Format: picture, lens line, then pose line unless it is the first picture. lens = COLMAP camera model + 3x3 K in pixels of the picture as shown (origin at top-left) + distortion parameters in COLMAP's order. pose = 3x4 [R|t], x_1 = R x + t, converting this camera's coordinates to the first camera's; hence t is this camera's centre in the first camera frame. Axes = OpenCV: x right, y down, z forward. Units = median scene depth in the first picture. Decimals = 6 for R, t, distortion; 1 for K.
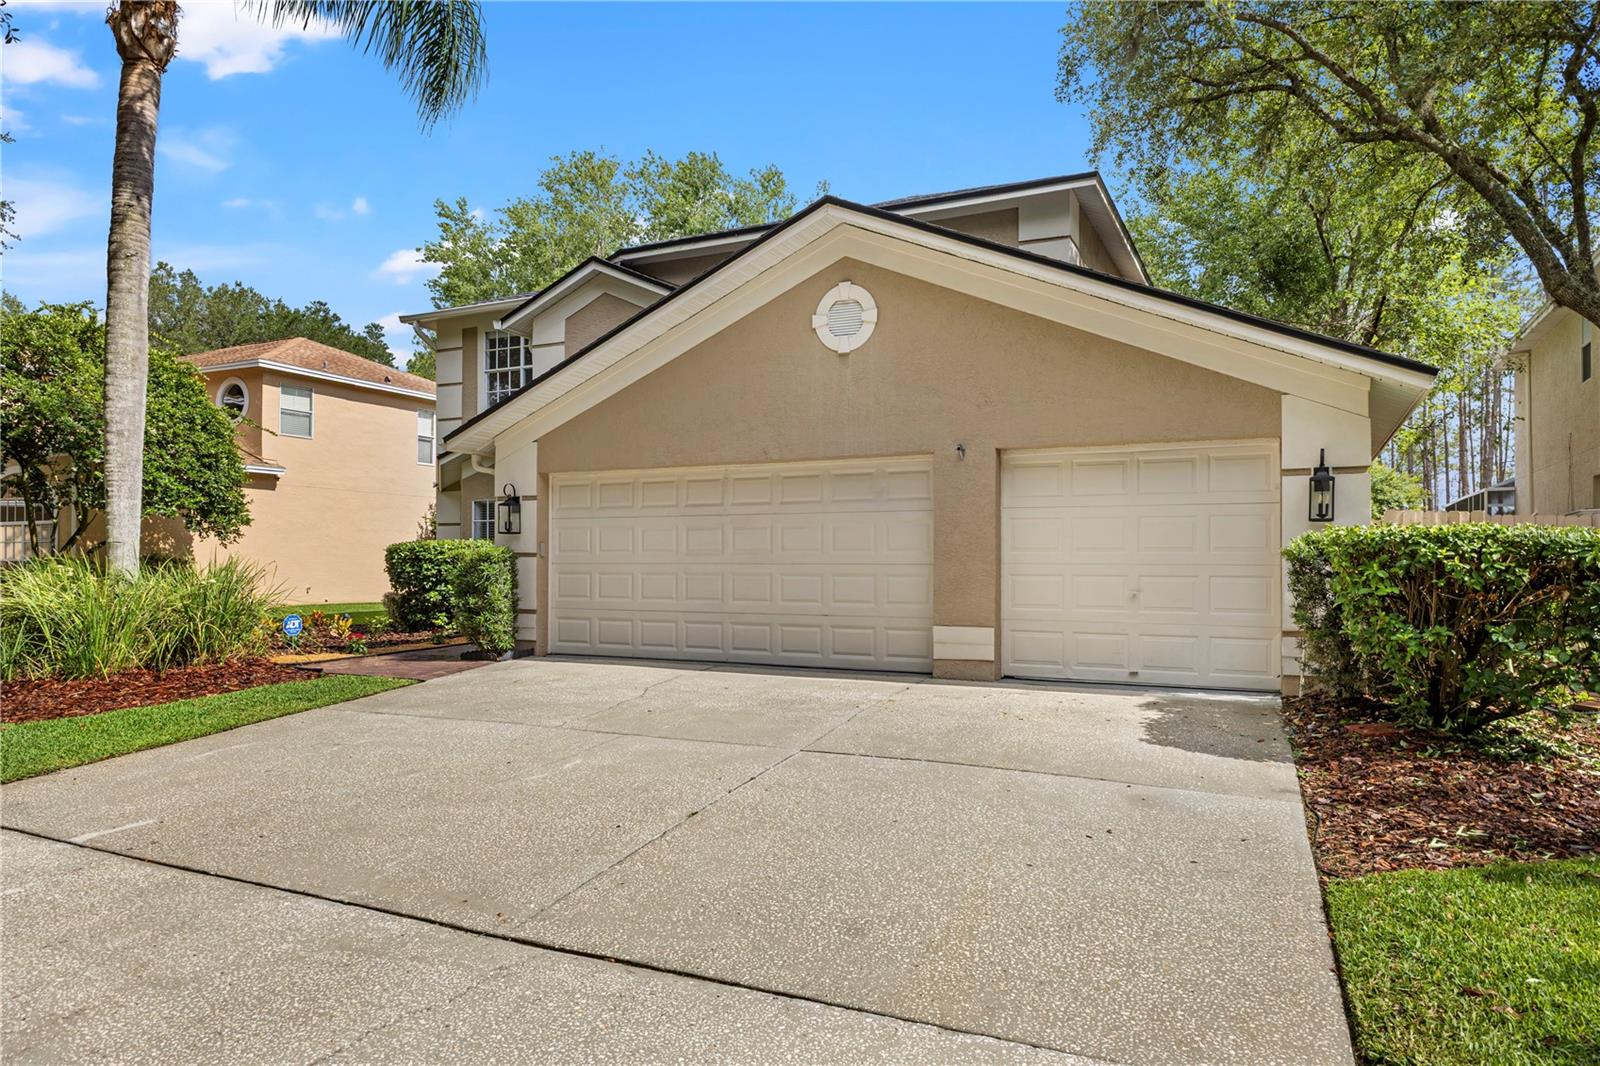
lens RADIAL K [[1015.9, 0, 767.3], [0, 1015.9, 556.3], [0, 0, 1]] dist [-0.000645, -0.021646]
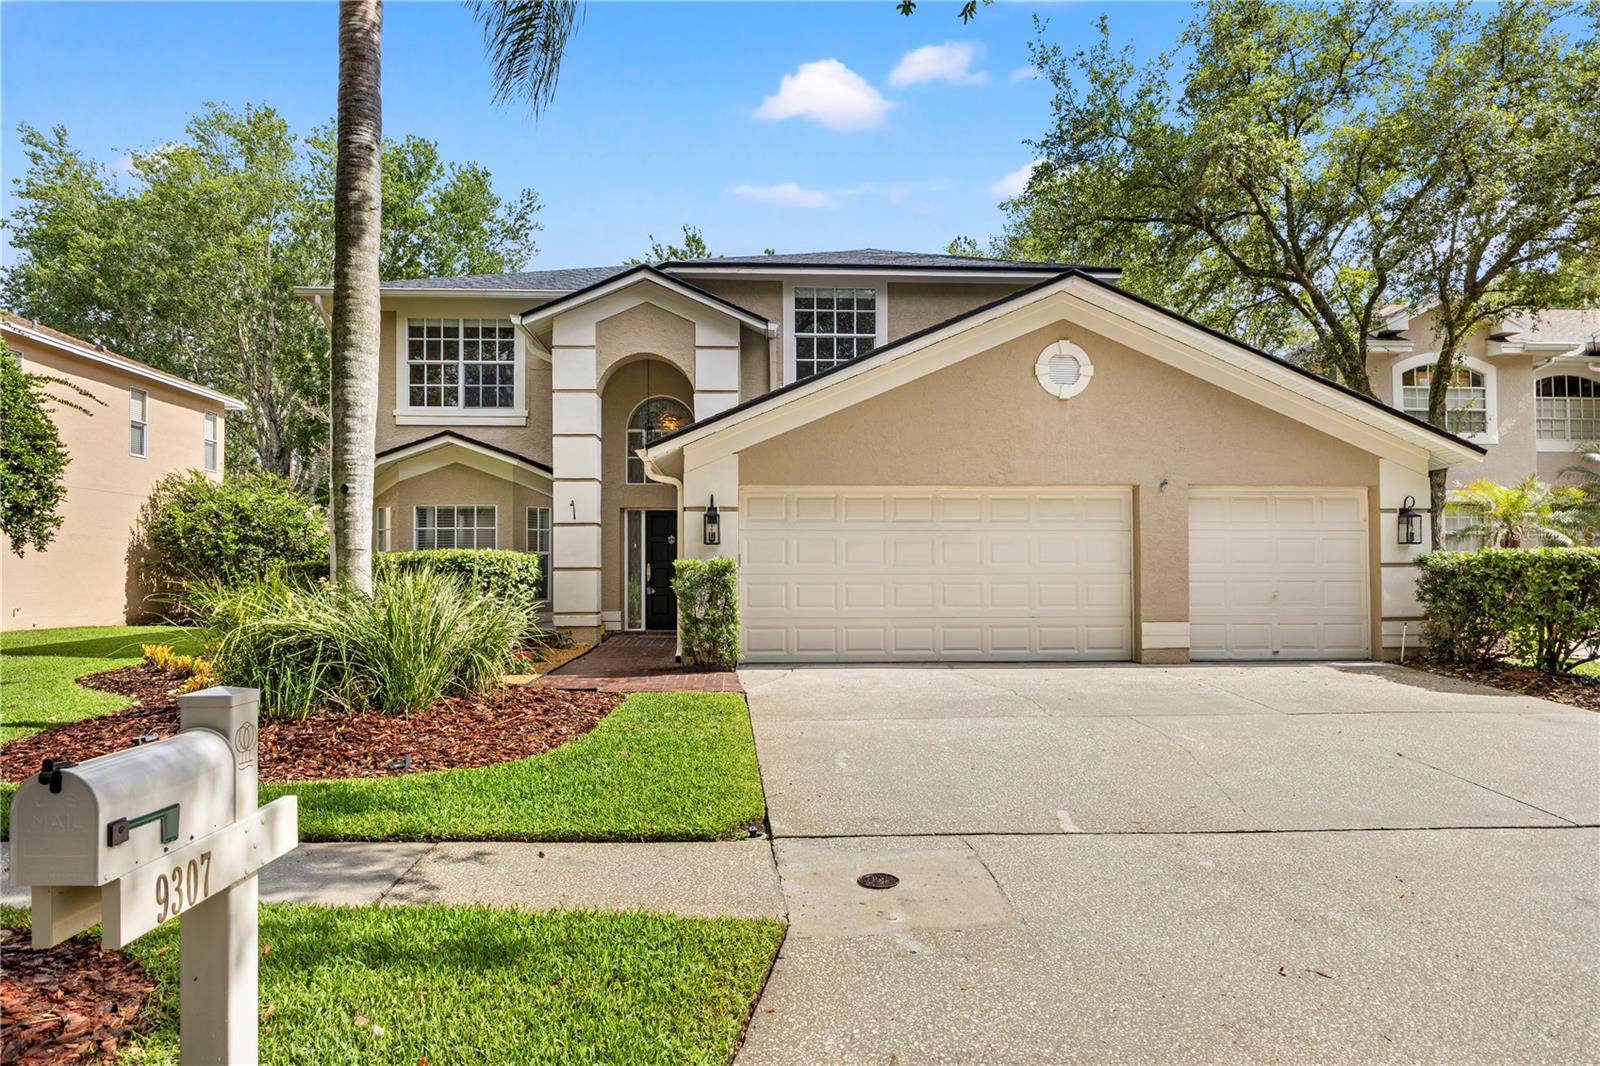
lens RADIAL K [[1015.9, 0, 767.3], [0, 1015.9, 556.3], [0, 0, 1]] dist [-0.000645, -0.021646]
pose [[0.873295, 0.006351, 0.487150, -0.756089], [-0.000070, 0.999917, -0.012910, 0.002436], [-0.487191, 0.011240, 0.873223, 0.111110]]
